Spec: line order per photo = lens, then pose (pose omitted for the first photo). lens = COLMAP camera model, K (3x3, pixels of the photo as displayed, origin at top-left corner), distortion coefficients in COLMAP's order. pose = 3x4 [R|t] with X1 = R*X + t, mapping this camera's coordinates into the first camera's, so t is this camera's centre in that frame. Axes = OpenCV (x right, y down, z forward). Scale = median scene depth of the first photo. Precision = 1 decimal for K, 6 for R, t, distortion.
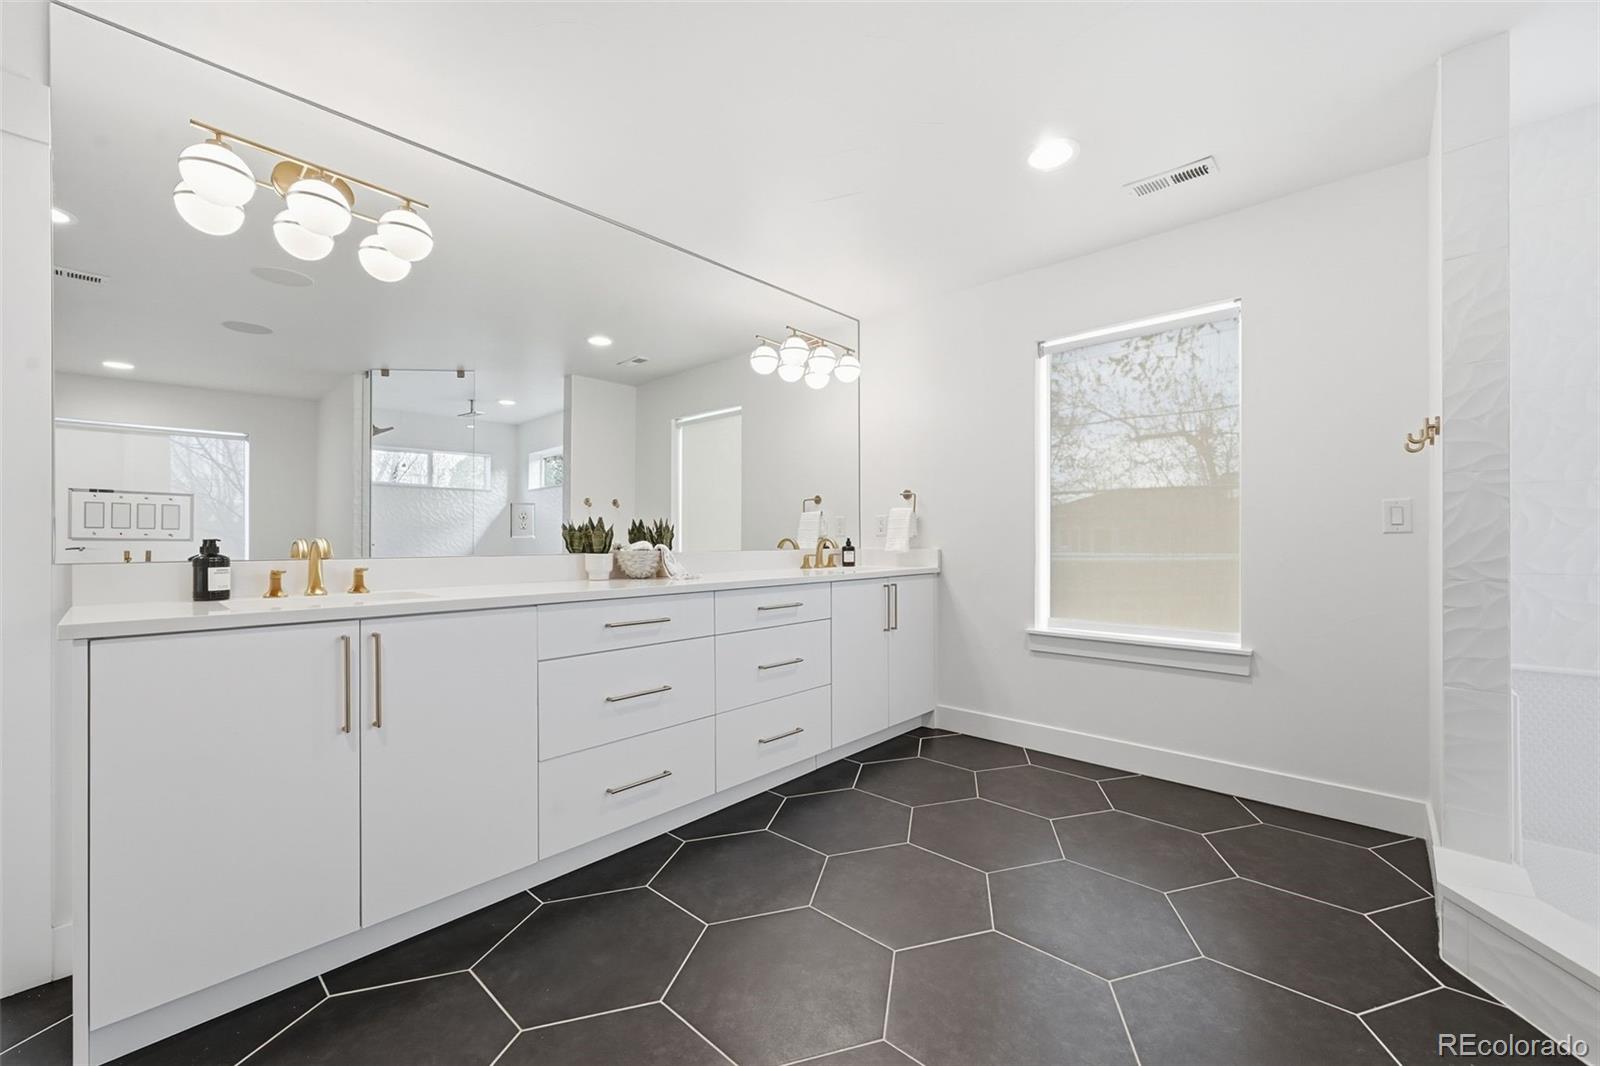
lens RADIAL K [[647.3, 0, 800.9], [0, 647.3, 528.5], [0, 0, 1]] dist [-0.002801, -0.000552]
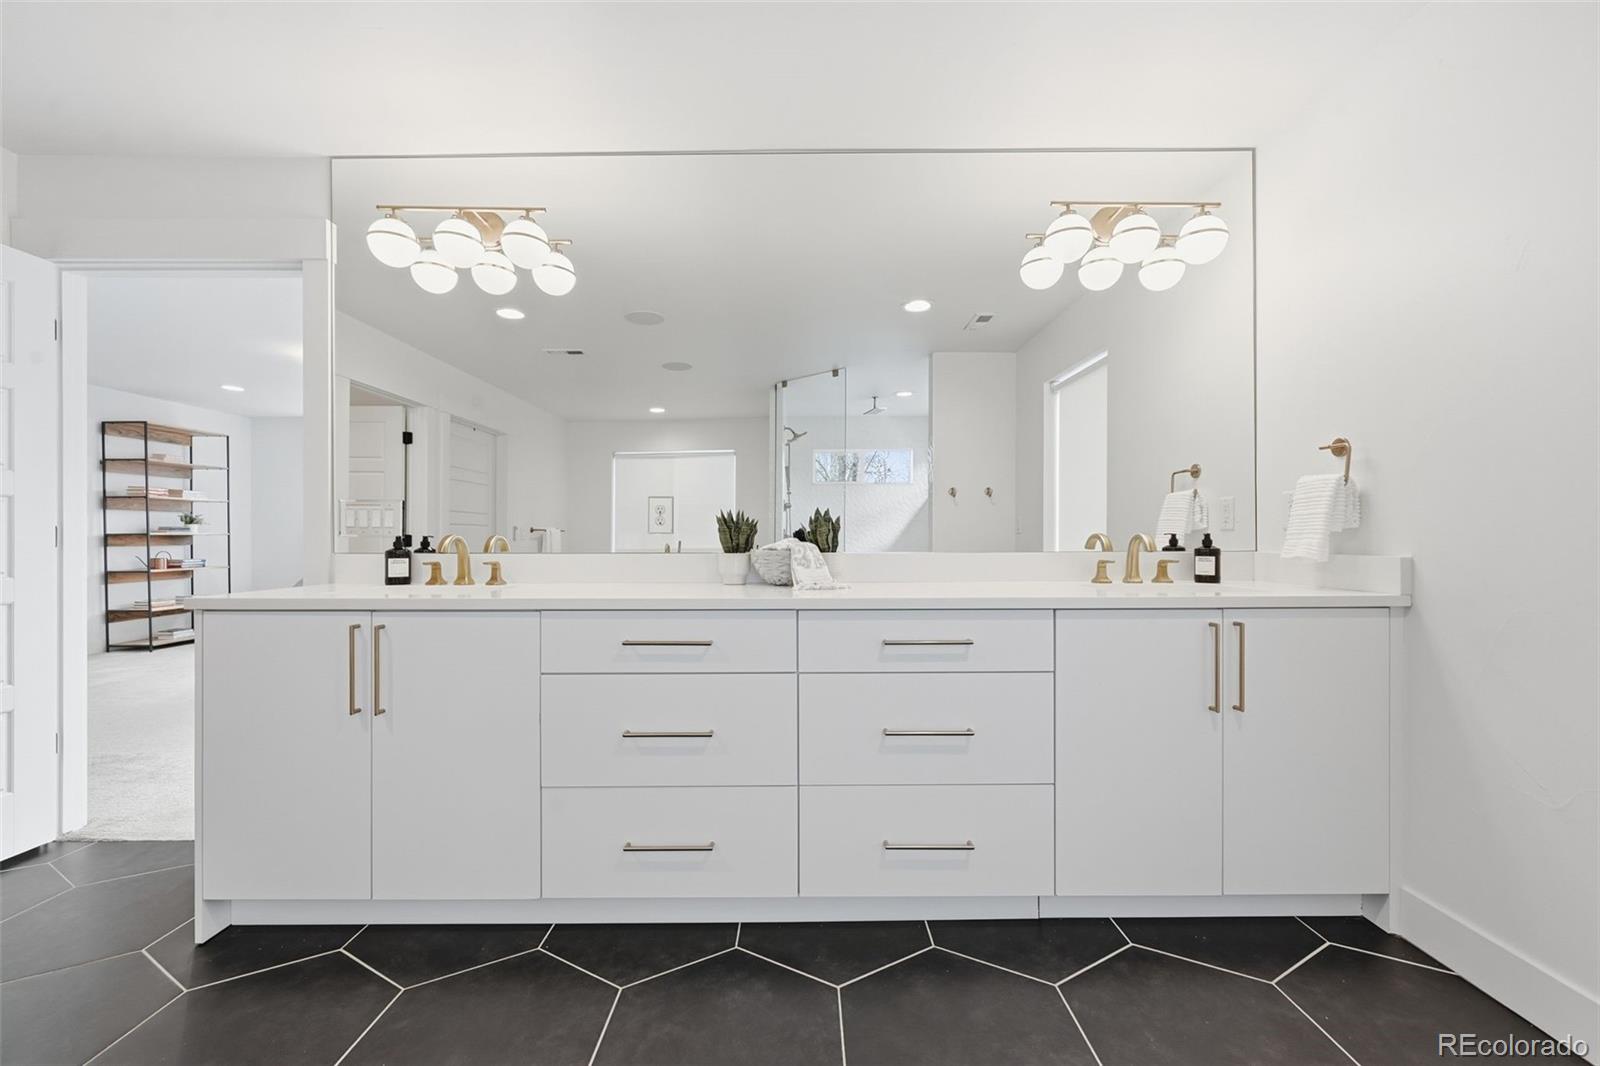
lens RADIAL K [[647.3, 0, 800.9], [0, 647.3, 528.5], [0, 0, 1]] dist [-0.002801, -0.000552]
pose [[0.672747, -0.004963, -0.739856, 0.265269], [0.012547, 0.999910, 0.004702, 0.003322], [0.739766, -0.012447, 0.672749, 0.360456]]
